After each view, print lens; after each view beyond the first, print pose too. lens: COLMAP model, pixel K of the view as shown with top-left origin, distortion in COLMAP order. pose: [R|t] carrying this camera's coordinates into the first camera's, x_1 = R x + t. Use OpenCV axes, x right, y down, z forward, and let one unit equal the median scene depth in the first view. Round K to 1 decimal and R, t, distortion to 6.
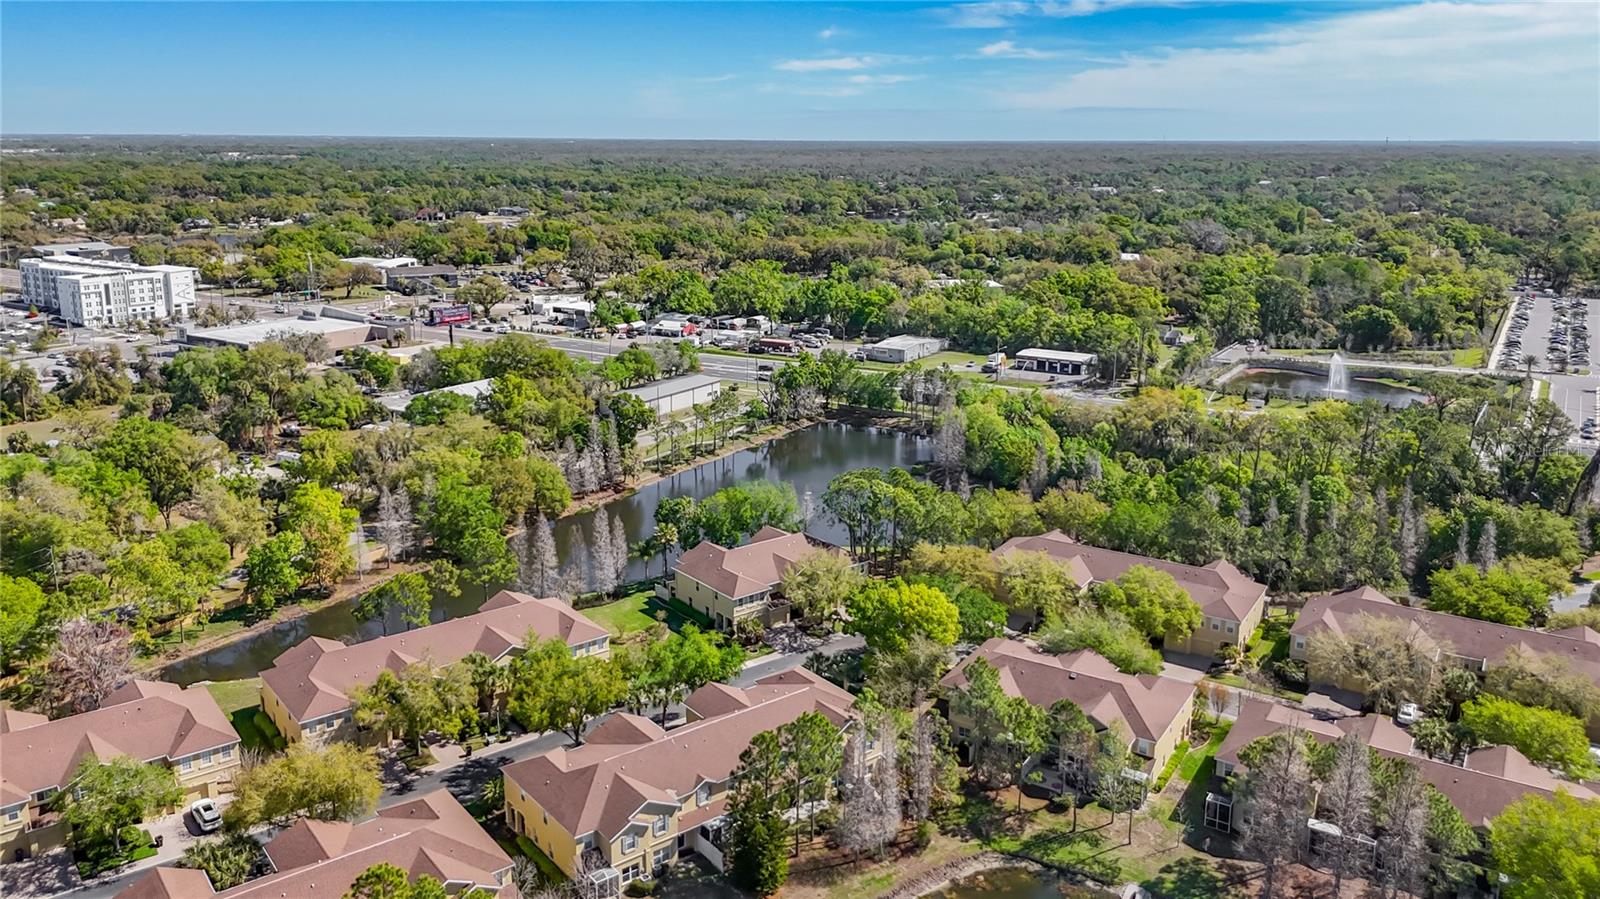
lens RADIAL K [[1163.9, 0, 800.0], [0, 1163.9, 449.5], [0, 0, 1]] dist [-0.004448, -0.002226]
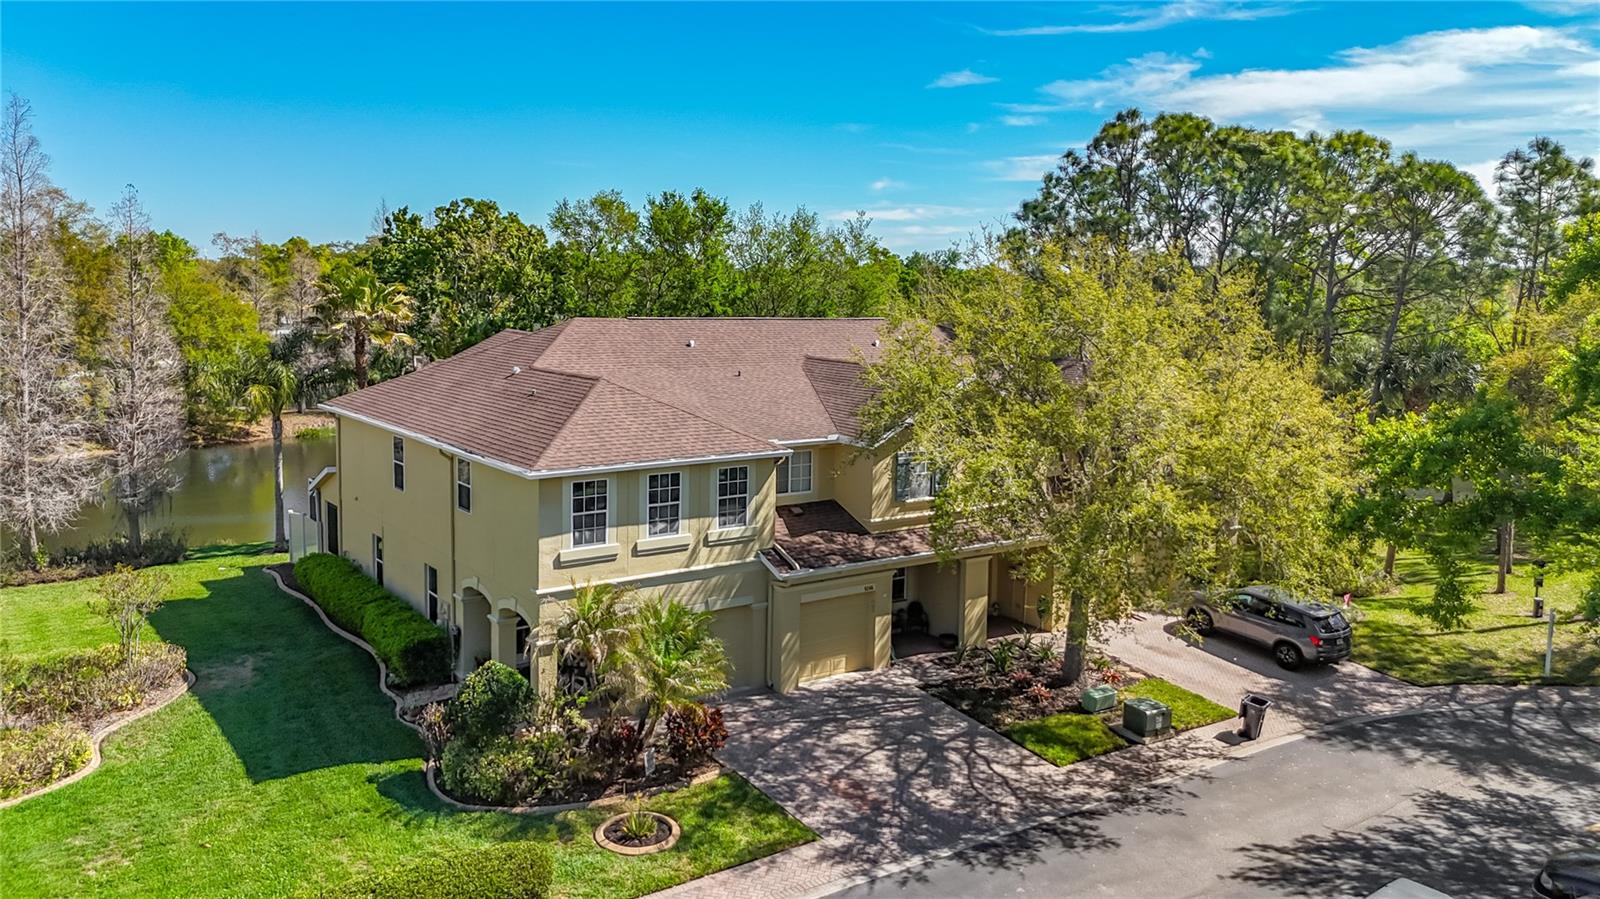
lens RADIAL K [[1163.9, 0, 800.0], [0, 1163.9, 449.5], [0, 0, 1]] dist [-0.004448, -0.002226]
pose [[0.999046, 0.015528, -0.040821, -0.016208], [-0.020979, 0.990389, -0.136710, 0.143071], [0.038305, 0.137436, 0.989770, 0.835200]]
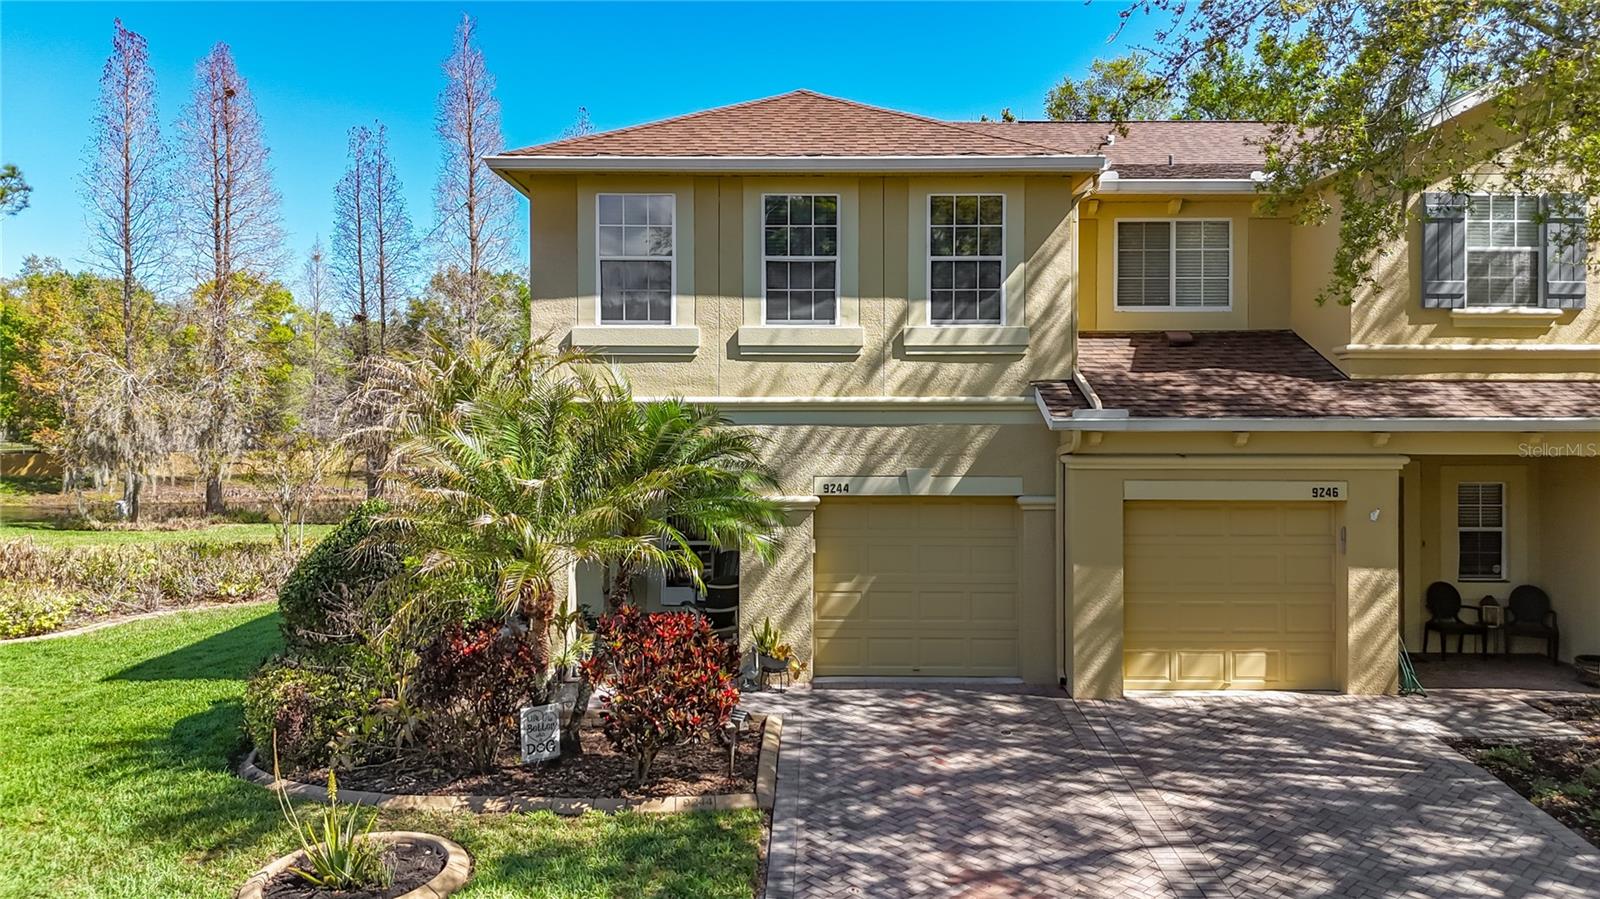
lens RADIAL K [[1163.9, 0, 800.0], [0, 1163.9, 449.5], [0, 0, 1]] dist [-0.004448, -0.002226]
pose [[0.779215, 0.008735, -0.626696, 0.008347], [-0.162606, 0.968483, -0.188680, 0.156613], [0.605296, 0.248927, 0.756076, 0.938552]]
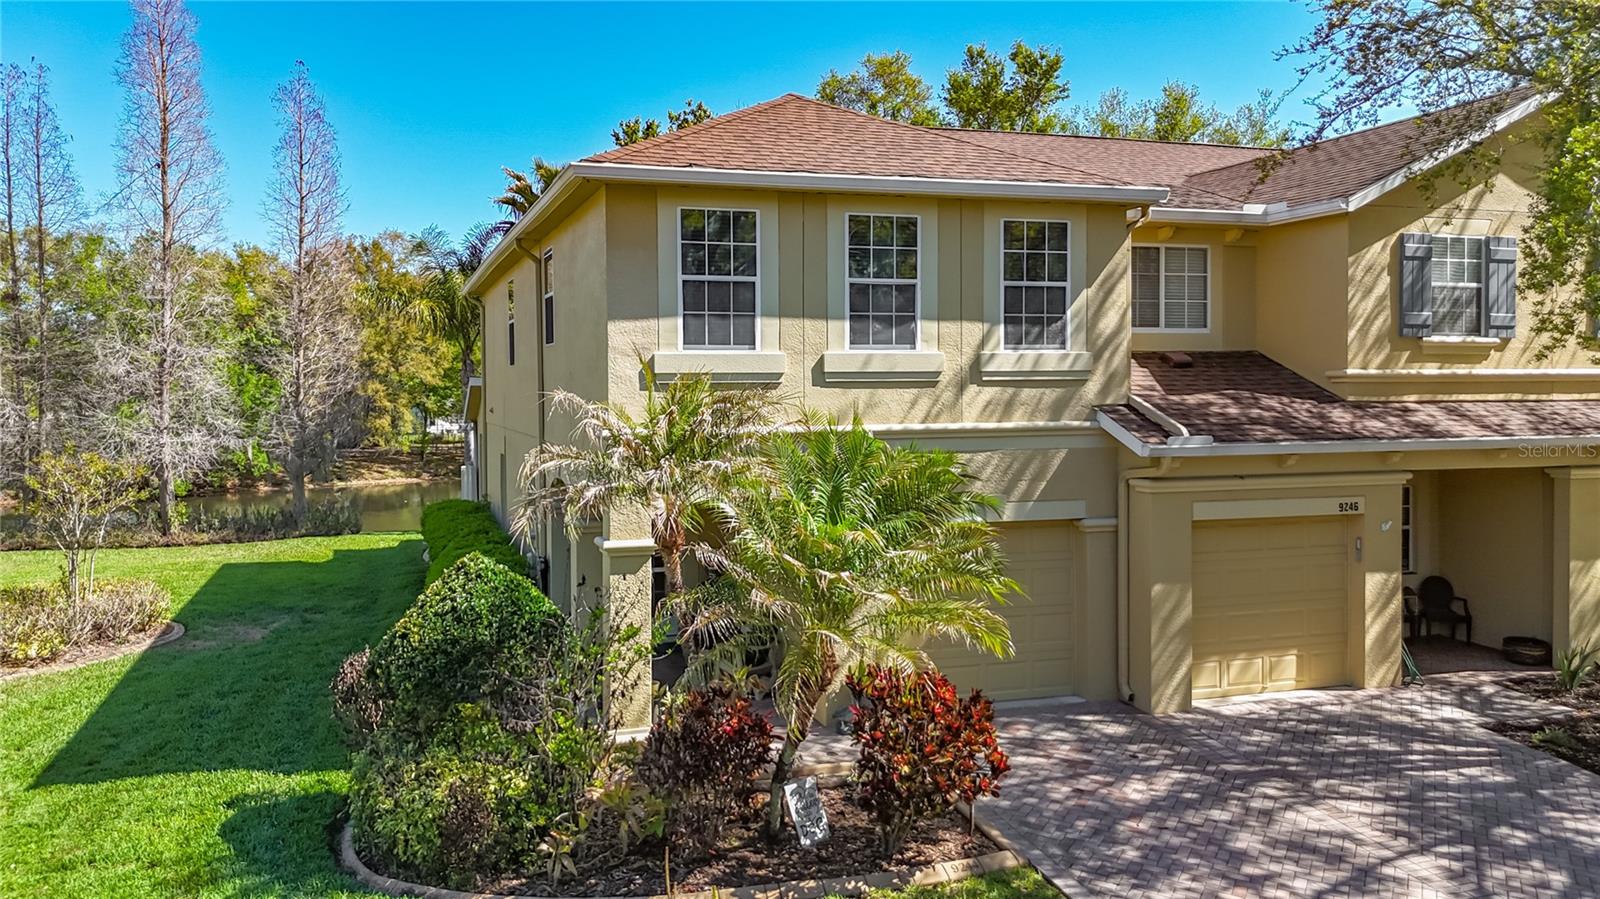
lens RADIAL K [[1206.8, 0, 757.9], [0, 1206.8, 447.8], [0, 0, 1]] dist [0.002875, 0.002585]
pose [[0.930603, 0.001976, -0.366025, -0.020158], [-0.084251, 0.974292, -0.208944, 0.156976], [0.356202, 0.225281, 0.906845, 0.922901]]
